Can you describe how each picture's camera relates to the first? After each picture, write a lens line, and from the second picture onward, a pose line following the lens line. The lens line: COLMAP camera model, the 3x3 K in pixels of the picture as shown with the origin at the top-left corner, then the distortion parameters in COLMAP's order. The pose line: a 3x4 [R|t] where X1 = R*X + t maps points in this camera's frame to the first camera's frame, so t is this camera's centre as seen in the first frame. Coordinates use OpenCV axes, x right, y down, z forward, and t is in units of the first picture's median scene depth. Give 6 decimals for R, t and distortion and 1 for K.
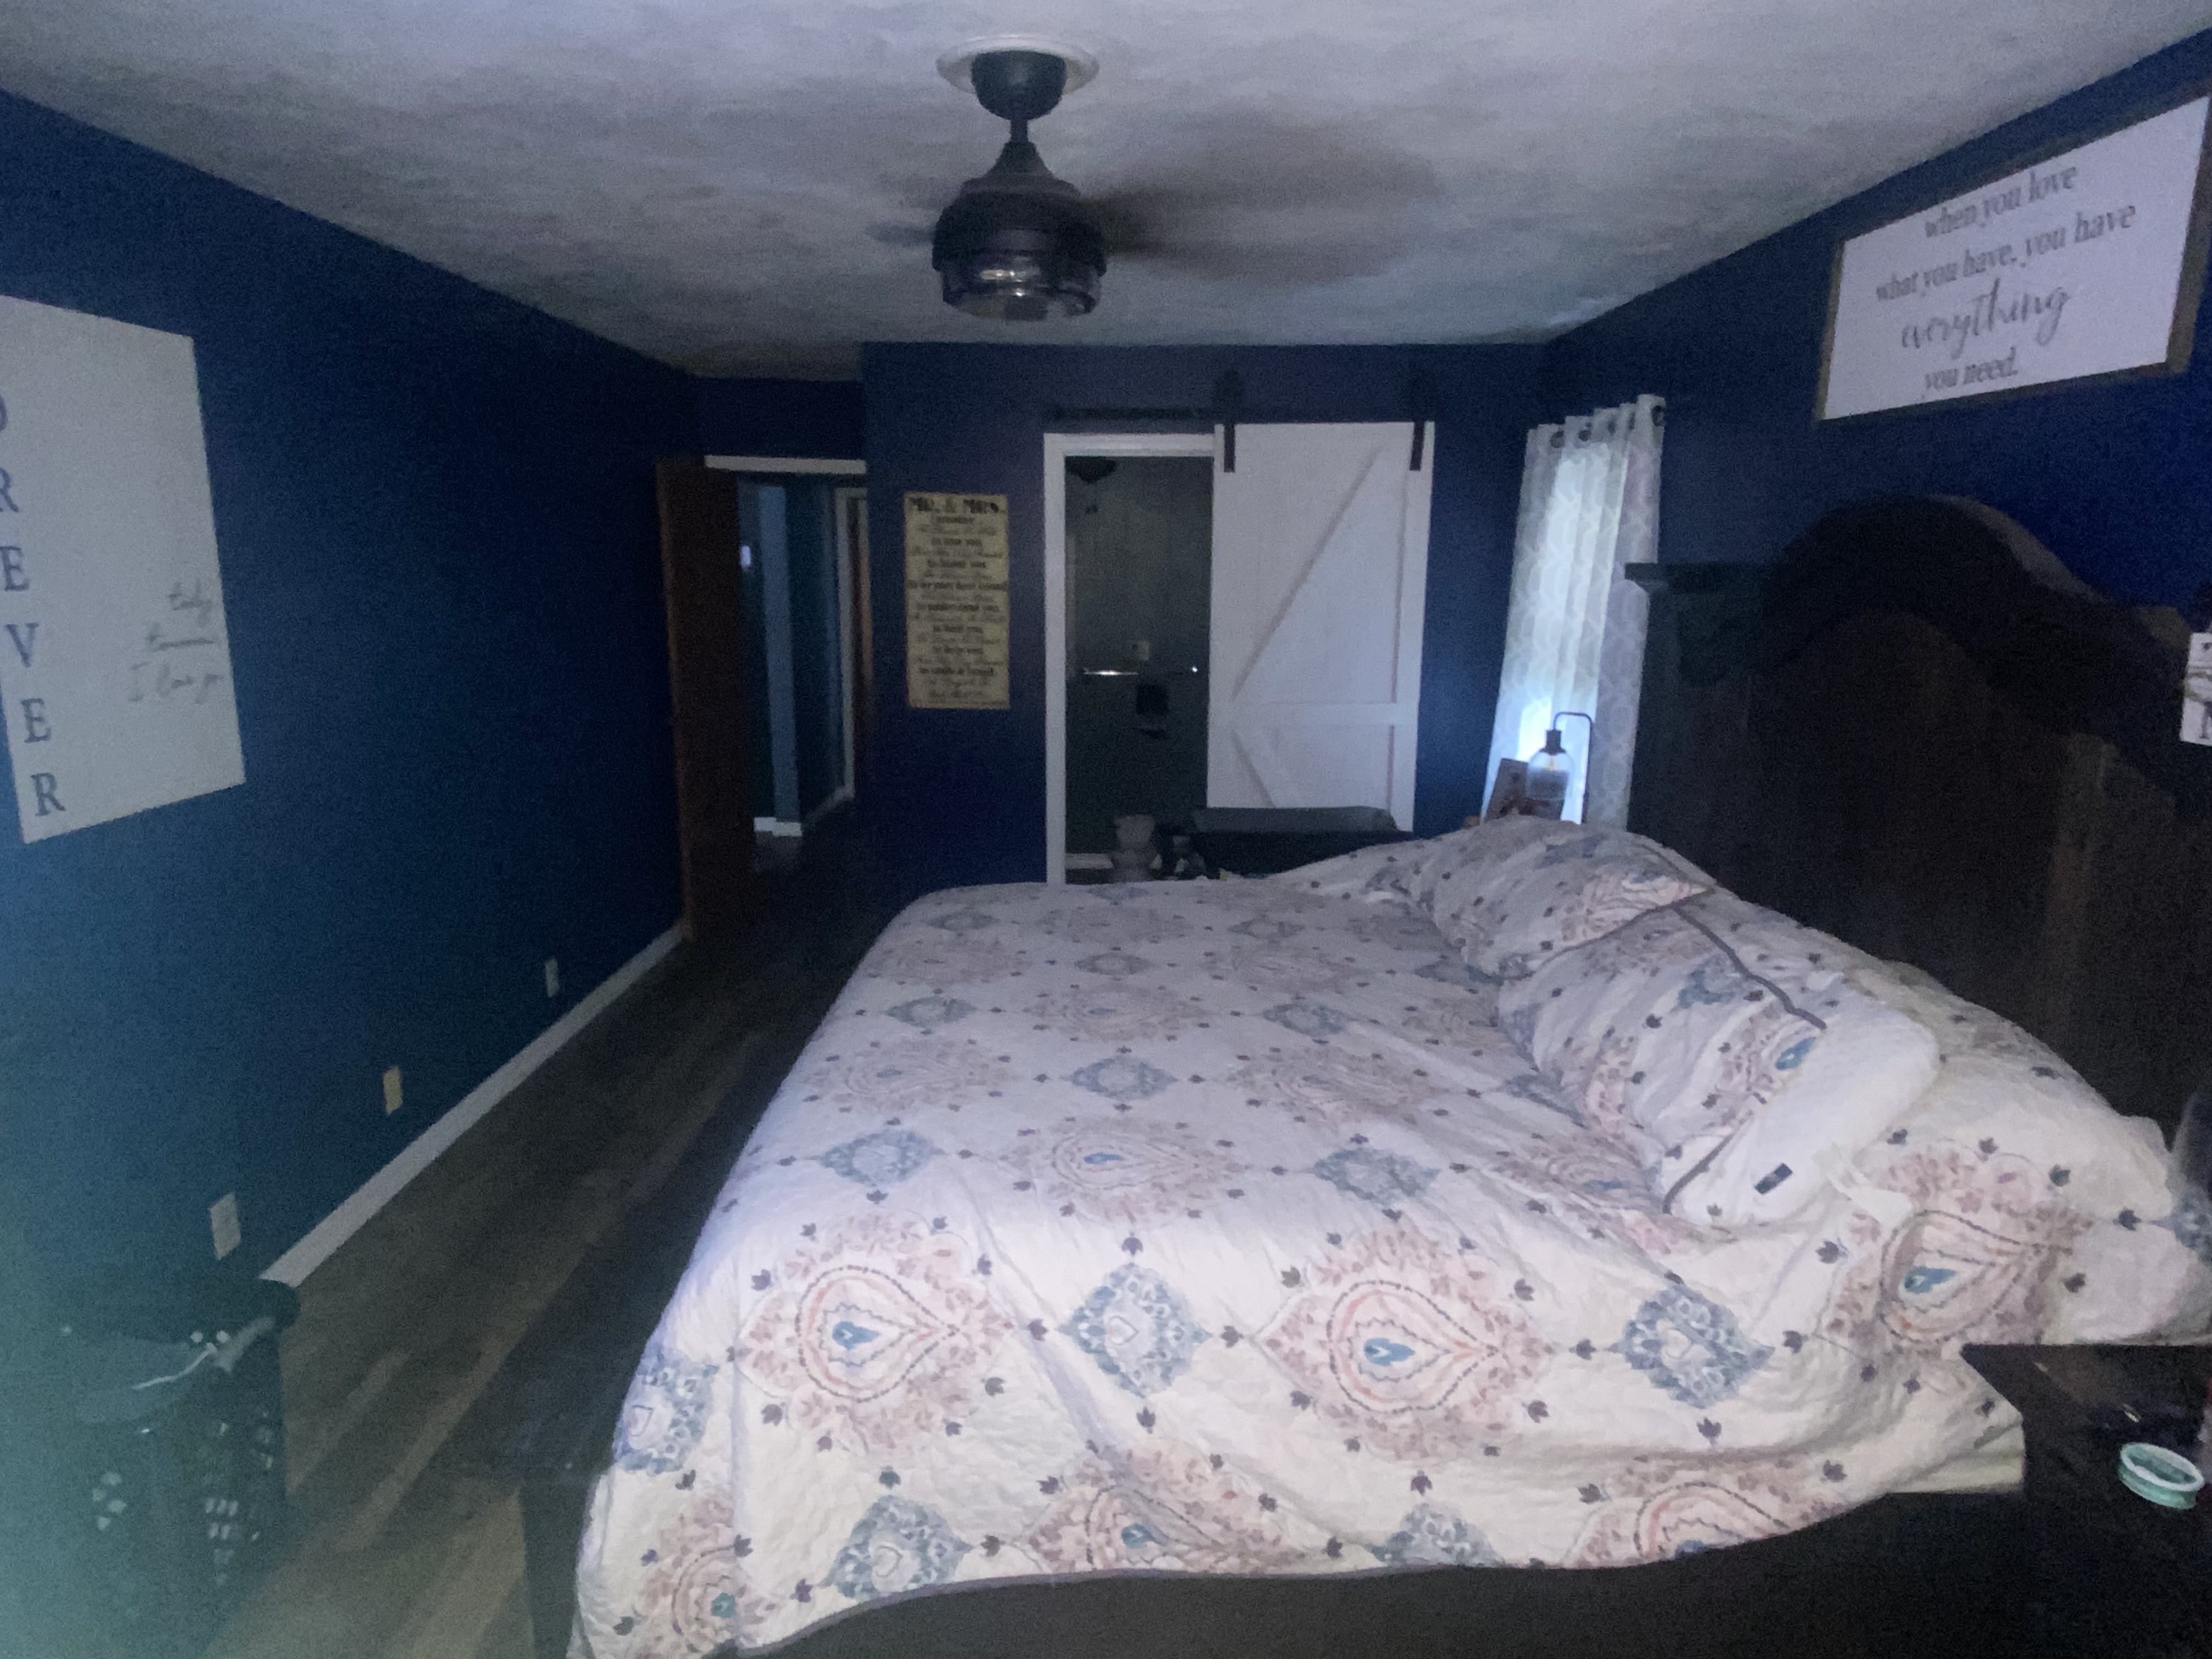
lens RADIAL K [[1304.6, 0, 1106.0], [0, 1304.6, 829.5], [0, 0, 1]] dist [-0.002201, -0.001153]
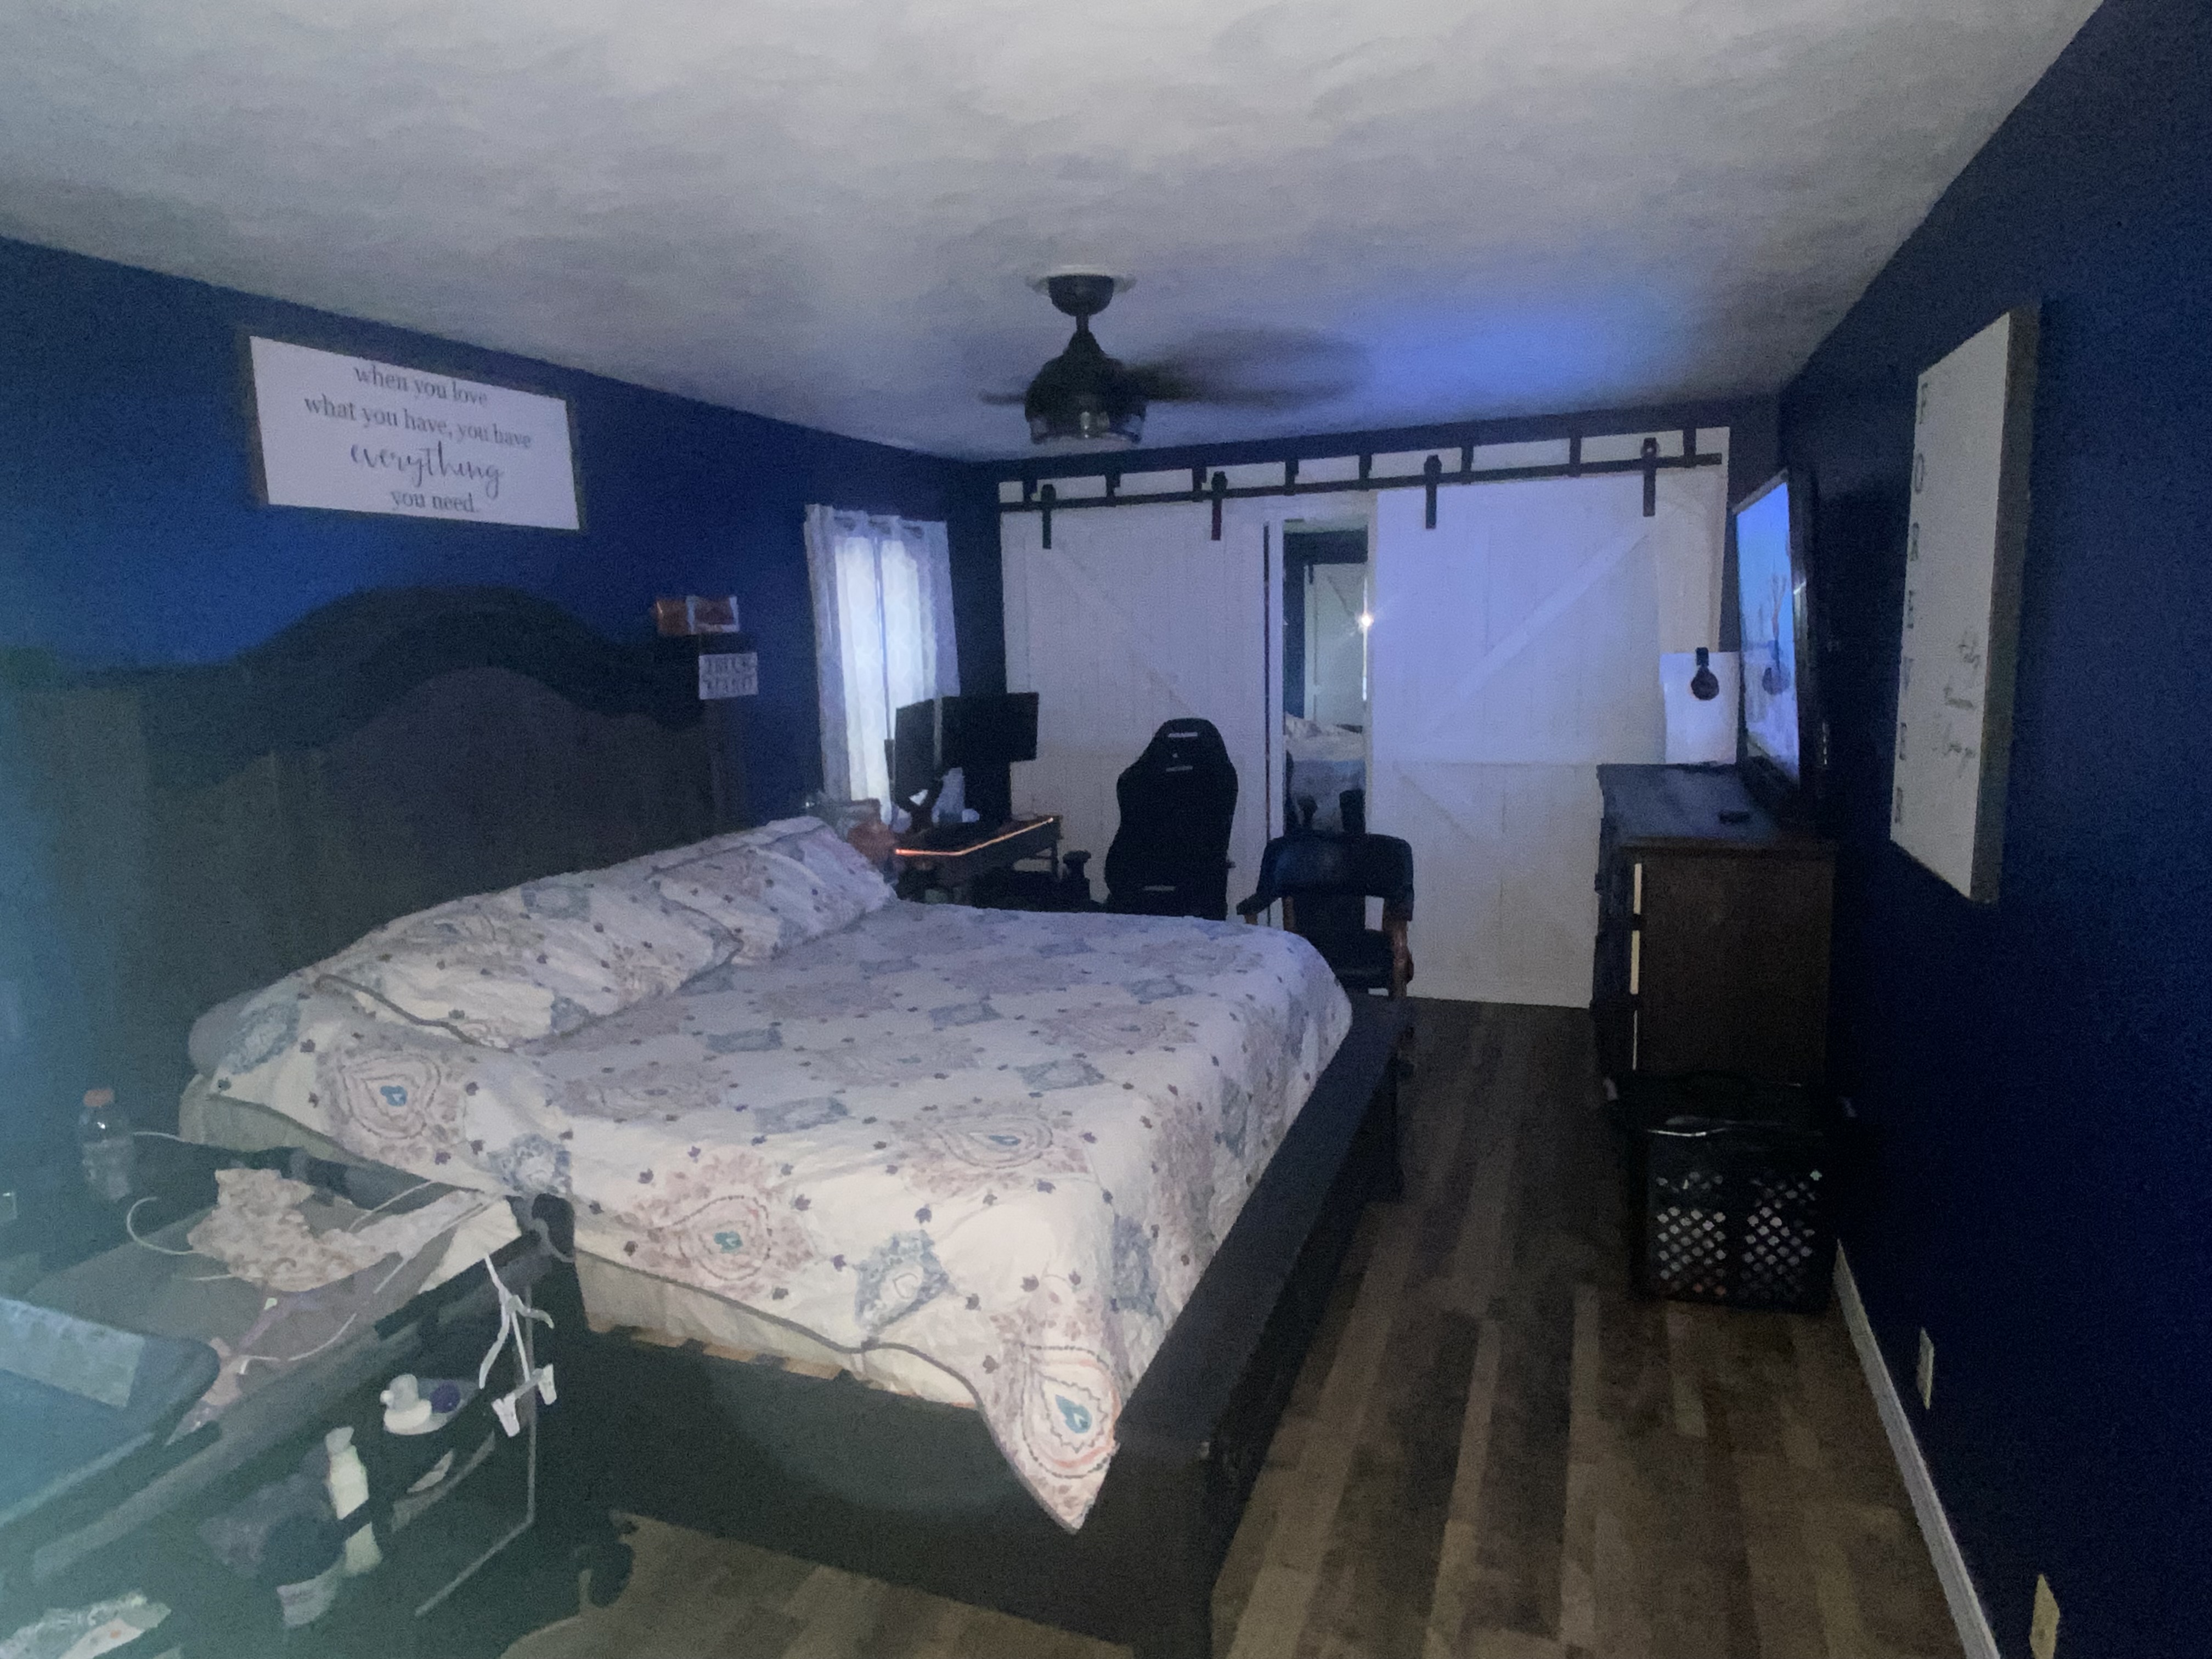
lens RADIAL K [[1304.6, 0, 1106.0], [0, 1304.6, 829.5], [0, 0, 1]] dist [-0.002201, -0.001153]
pose [[-0.941851, -0.034519, 0.334252, -0.513178], [0.091203, 0.931111, 0.353150, -0.450641], [-0.323416, 0.363099, -0.873820, 2.129655]]
